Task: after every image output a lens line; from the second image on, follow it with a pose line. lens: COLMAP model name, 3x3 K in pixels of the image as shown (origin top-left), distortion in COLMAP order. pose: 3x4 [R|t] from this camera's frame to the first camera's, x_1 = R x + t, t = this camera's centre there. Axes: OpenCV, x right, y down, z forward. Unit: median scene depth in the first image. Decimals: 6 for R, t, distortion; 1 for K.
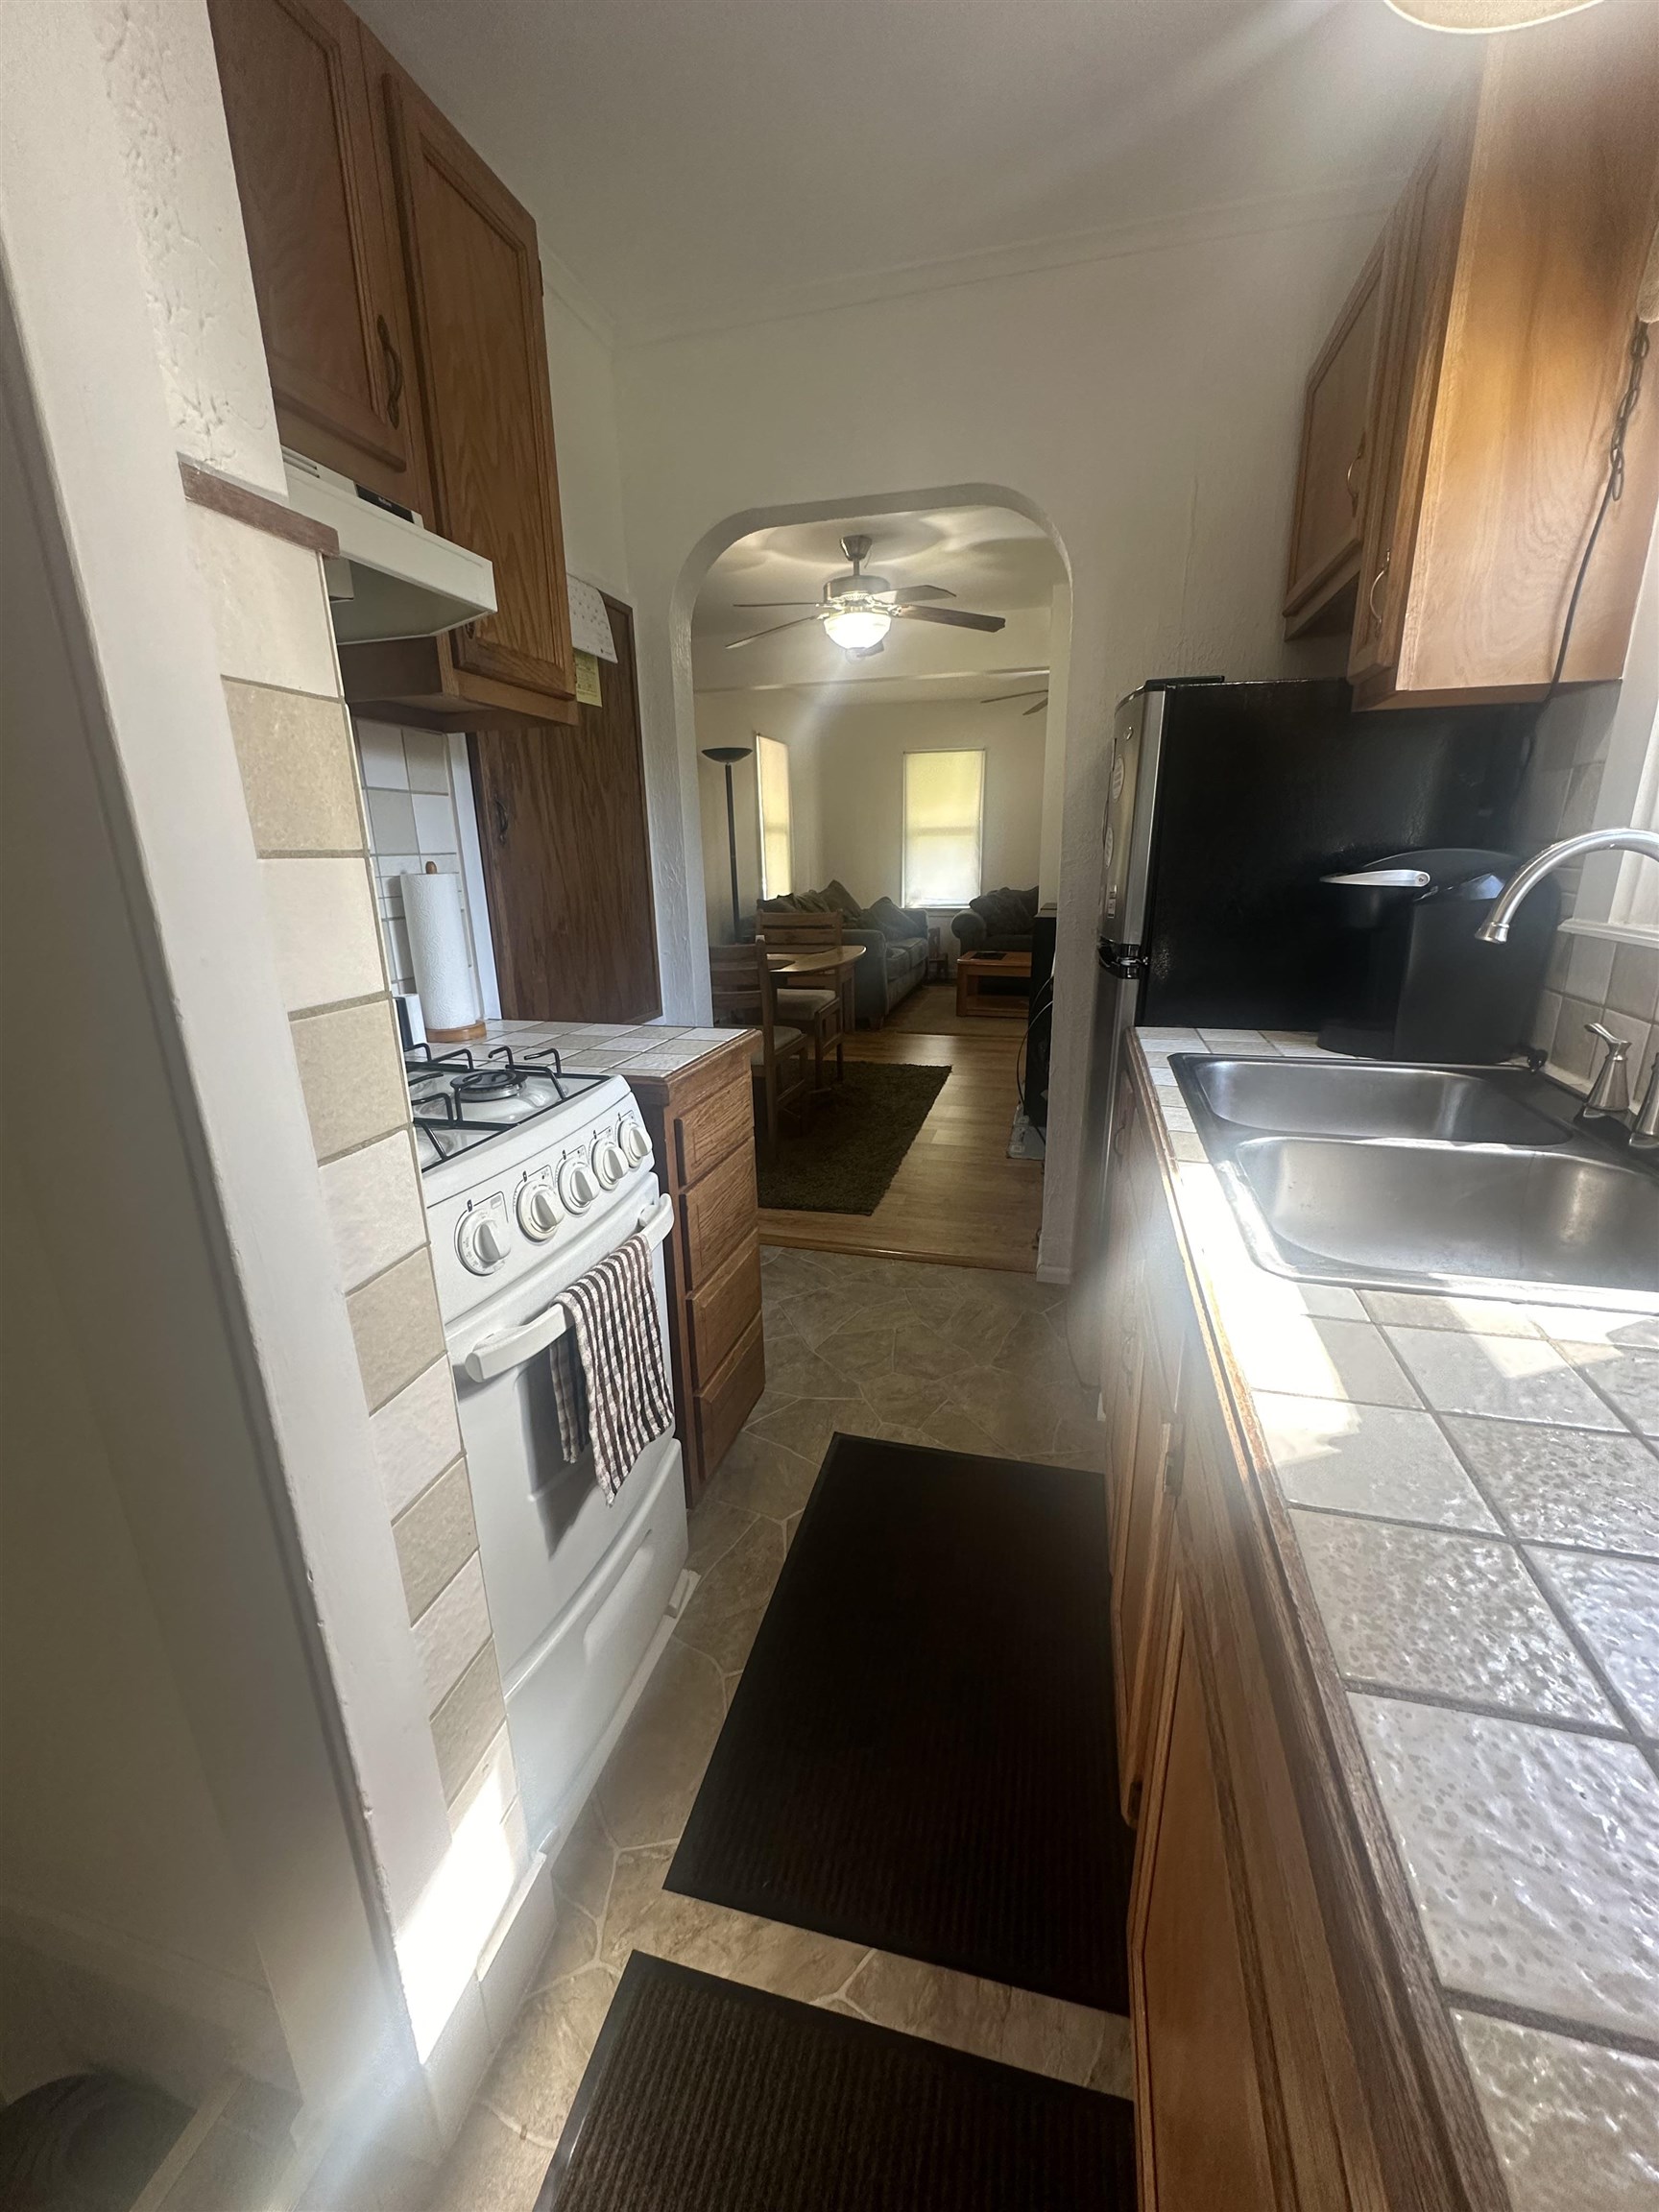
lens RADIAL K [[888.2, 0, 829.5], [0, 888.2, 1106.0], [0, 0, 1]] dist [-0.001566, -0.000051]
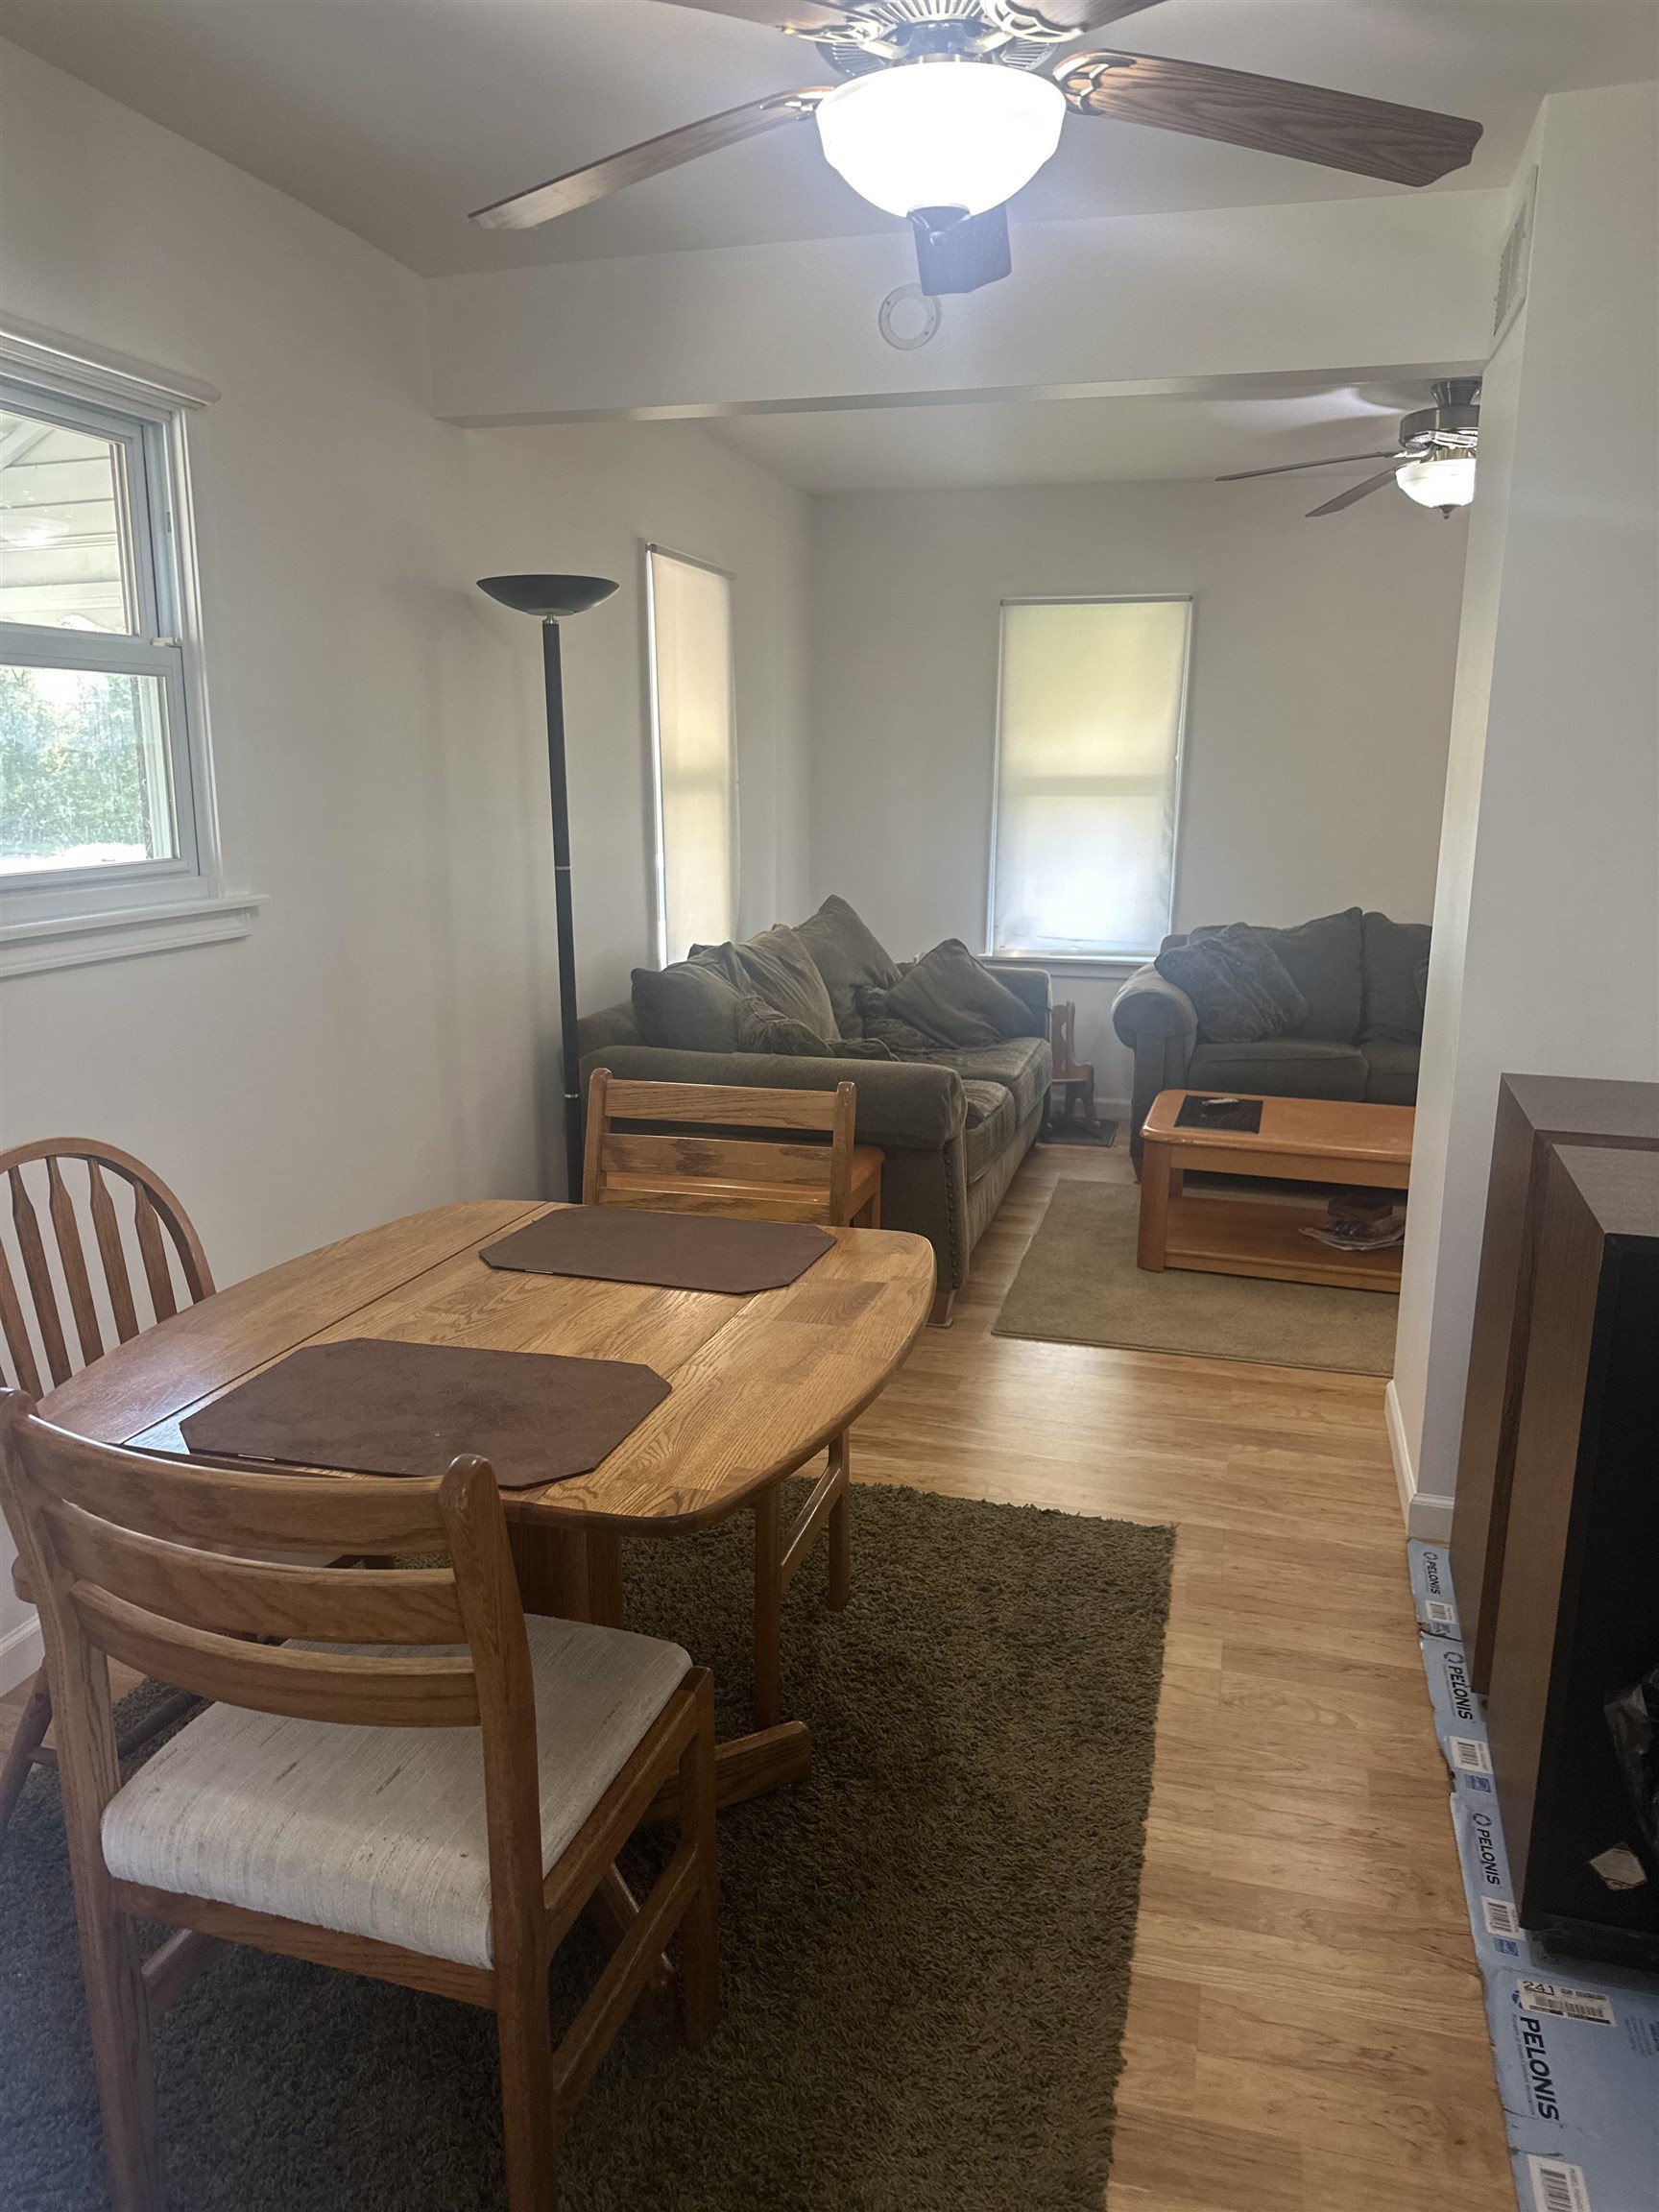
lens RADIAL K [[1504.3, 0, 829.5], [0, 1504.3, 1106.0], [0, 0, 1]] dist [0.006444, 0.000916]
pose [[0.999642, 0.026455, 0.003971, 0.002045], [-0.026154, 0.997682, -0.062818, -0.127909], [-0.005624, 0.062691, 0.998017, 0.336420]]
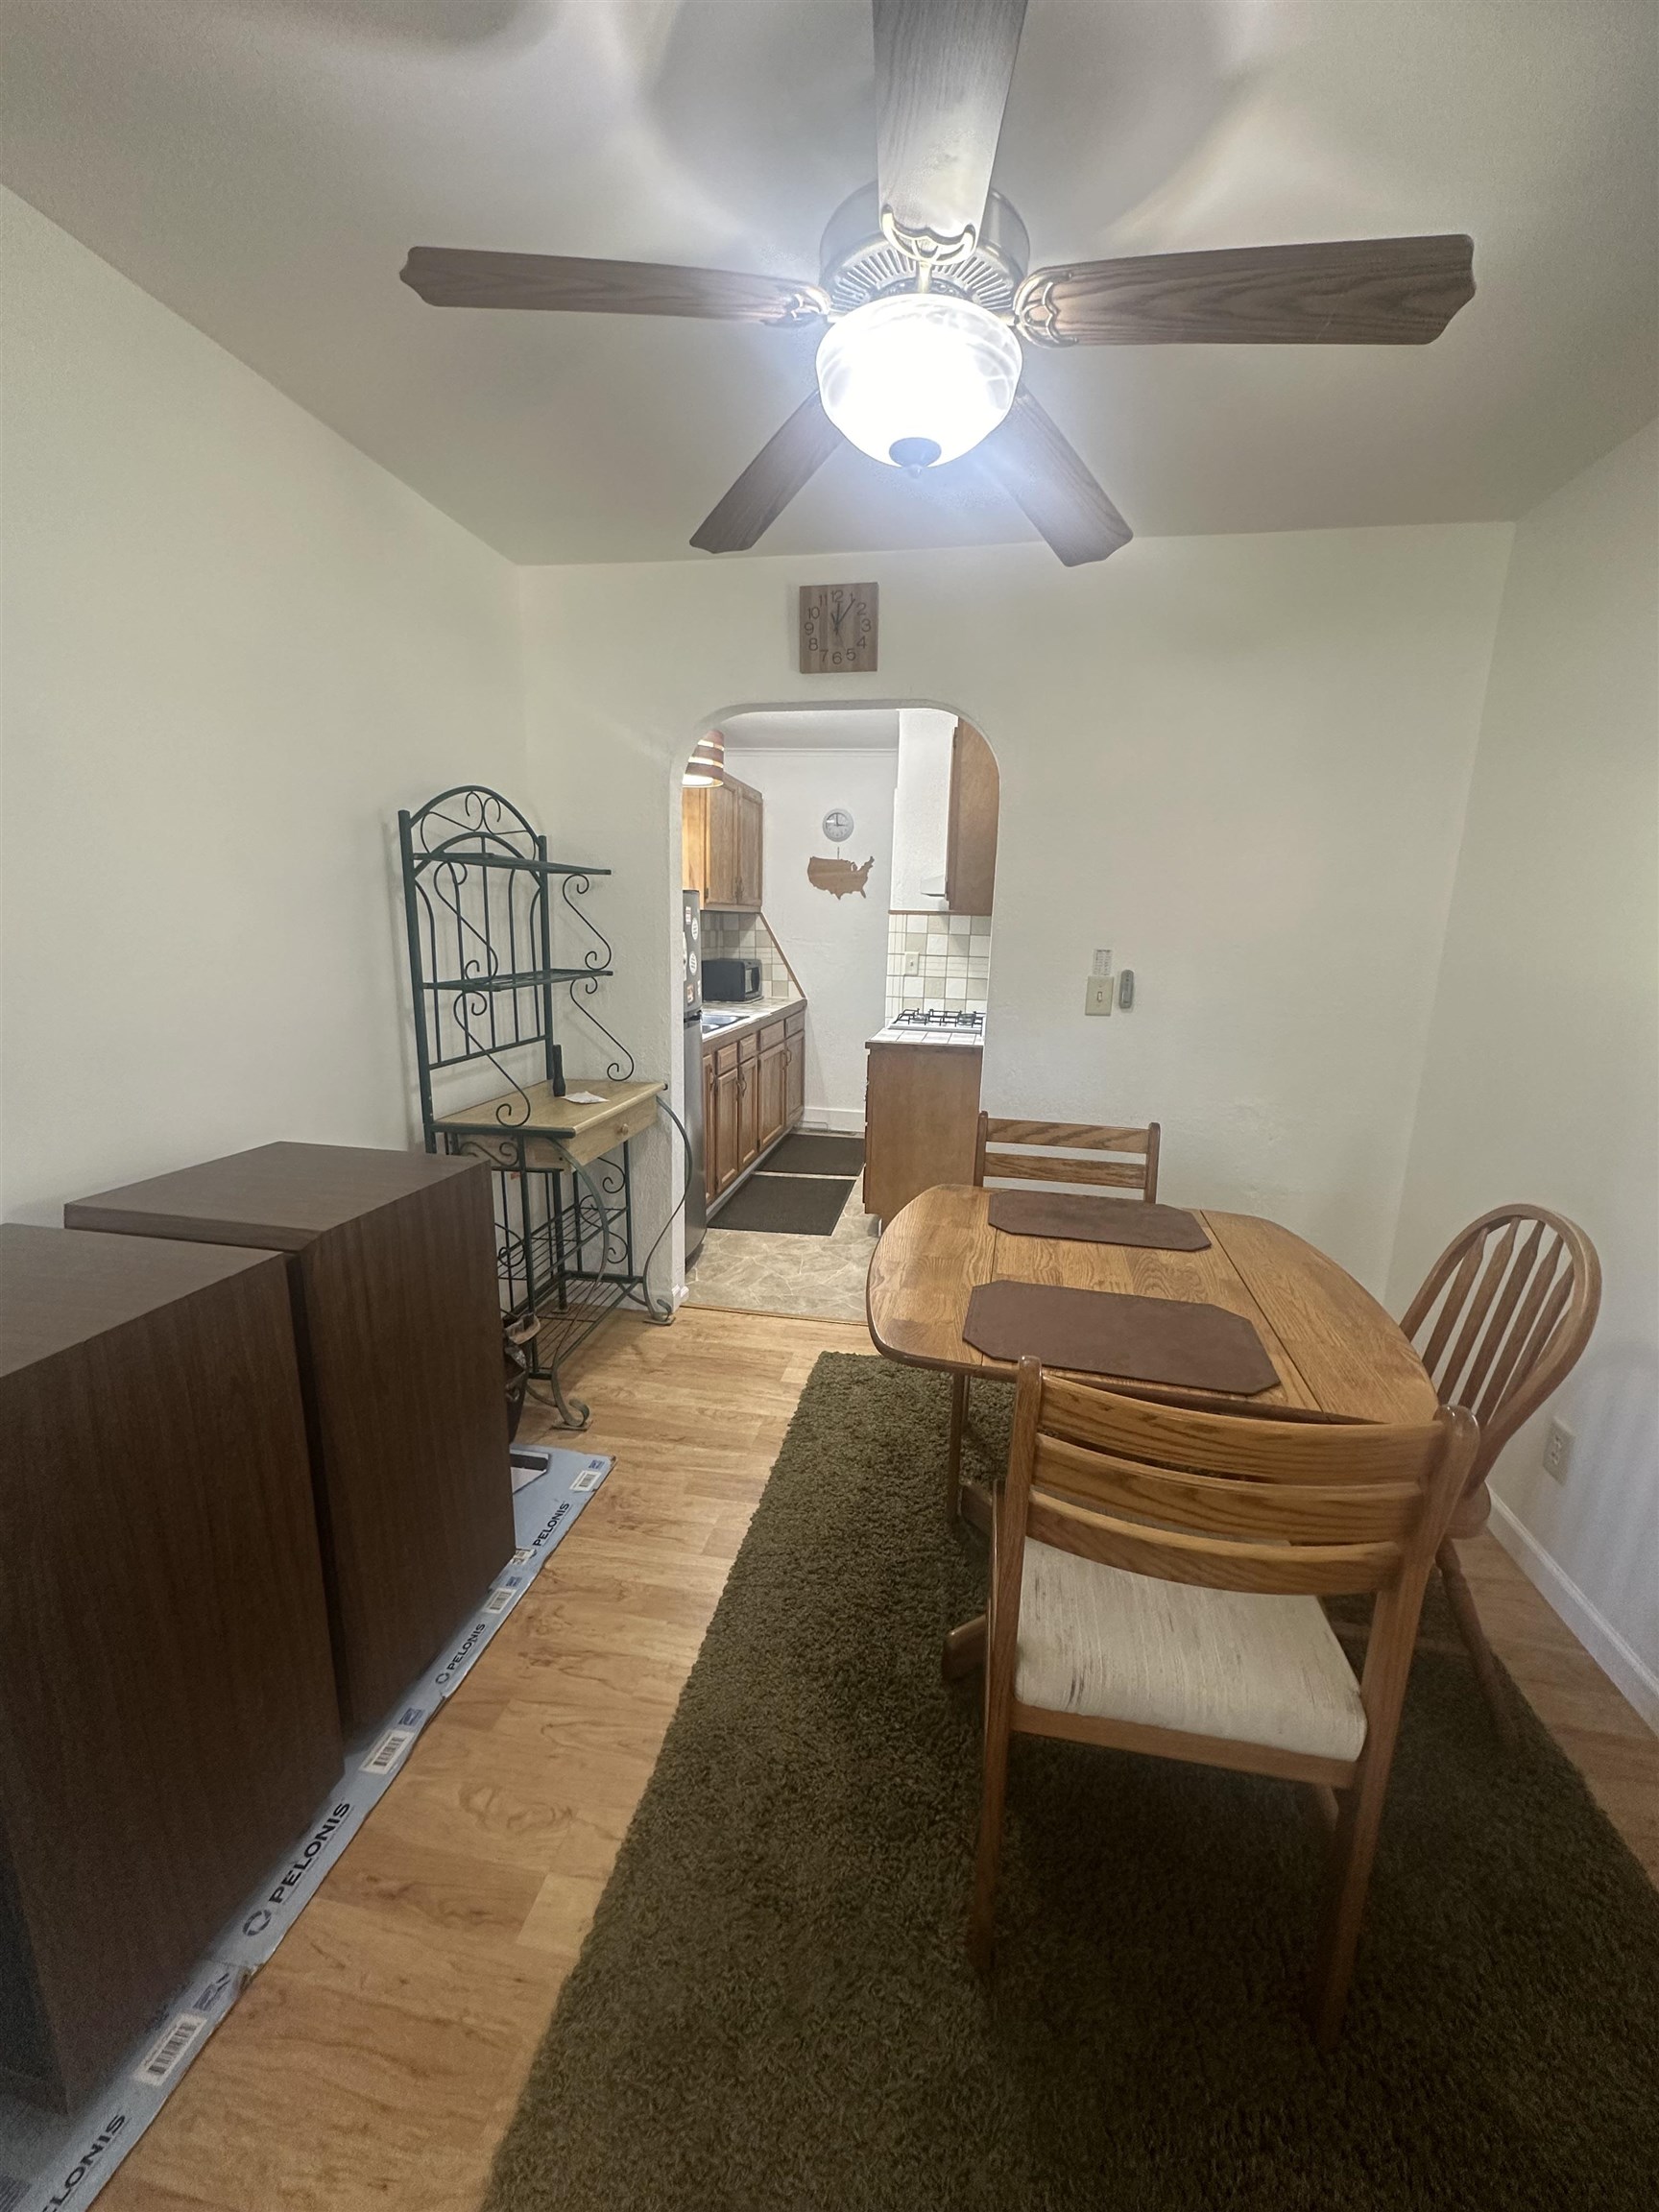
lens RADIAL K [[888.2, 0, 829.5], [0, 888.2, 1106.0], [0, 0, 1]] dist [-0.001566, -0.000051]
pose [[-0.996312, 0.012770, -0.084853, 0.055318], [-0.028582, 0.883008, 0.468487, -0.267149], [0.080908, 0.469184, -0.879386, 0.822347]]
